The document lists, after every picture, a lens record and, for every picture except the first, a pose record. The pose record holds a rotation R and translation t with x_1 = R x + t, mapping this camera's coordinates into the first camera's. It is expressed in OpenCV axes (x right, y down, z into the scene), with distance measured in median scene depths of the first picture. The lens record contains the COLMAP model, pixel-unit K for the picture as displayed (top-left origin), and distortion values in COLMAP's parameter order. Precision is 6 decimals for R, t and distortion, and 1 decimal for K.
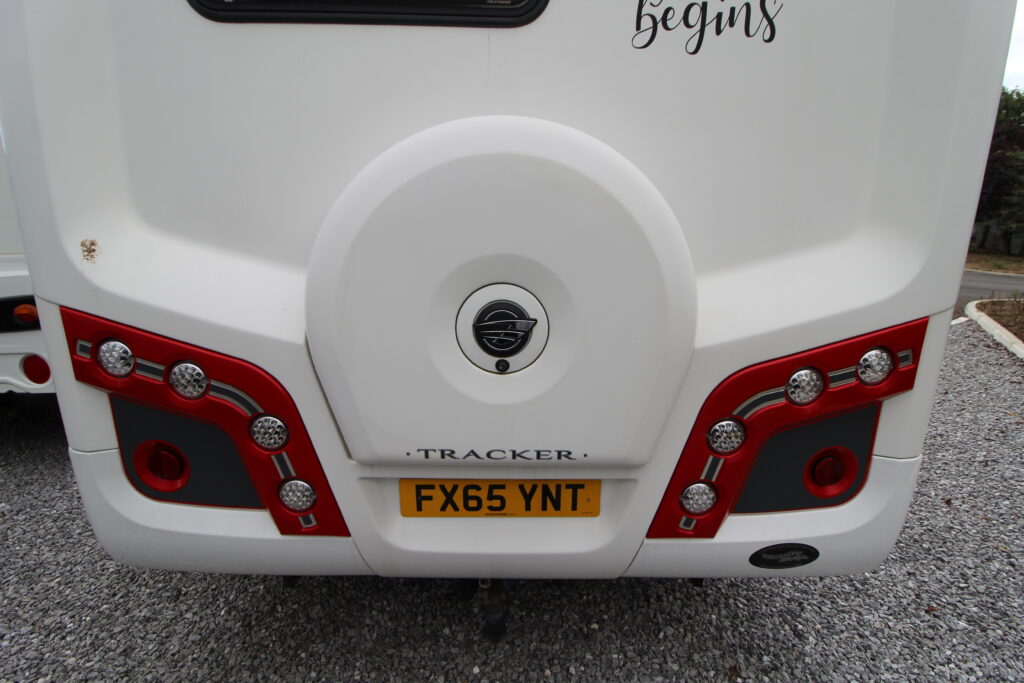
lens RADIAL K [[473.6, 0, 516.7], [0, 473.6, 336.6], [0, 0, 1]] dist [-0.003479, -0.011749]
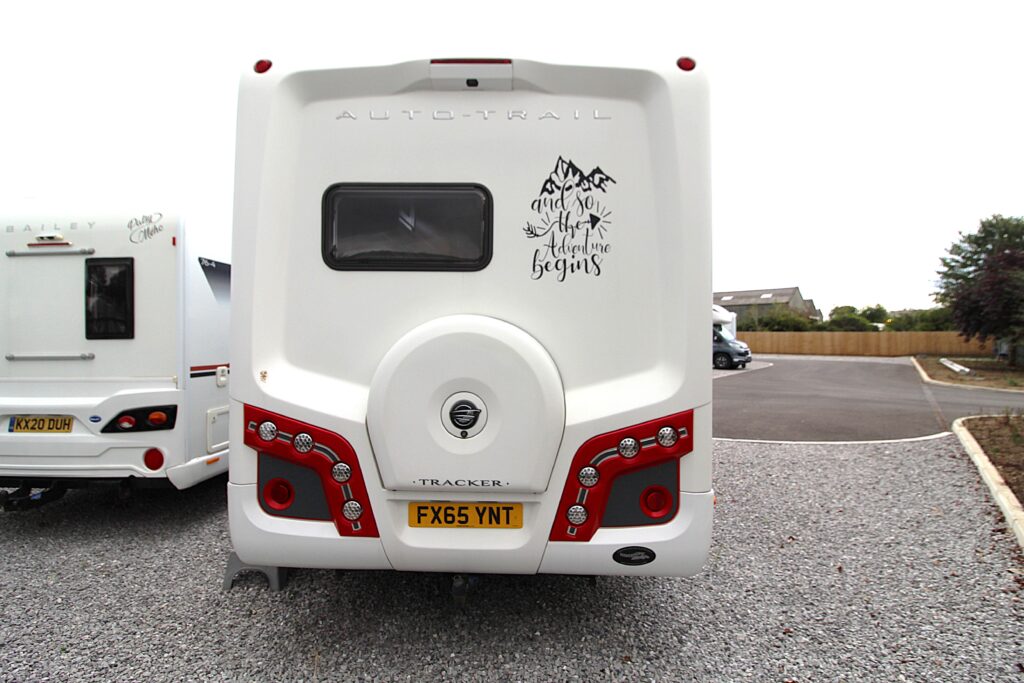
lens RADIAL K [[477.4, 0, 516.9], [0, 477.4, 338.6], [0, 0, 1]] dist [-0.002587, -0.012275]
pose [[0.998982, -0.008060, -0.044391, 0.241817], [-0.003190, 0.968830, -0.247705, 0.145153], [0.045004, 0.247595, 0.967818, -0.868342]]
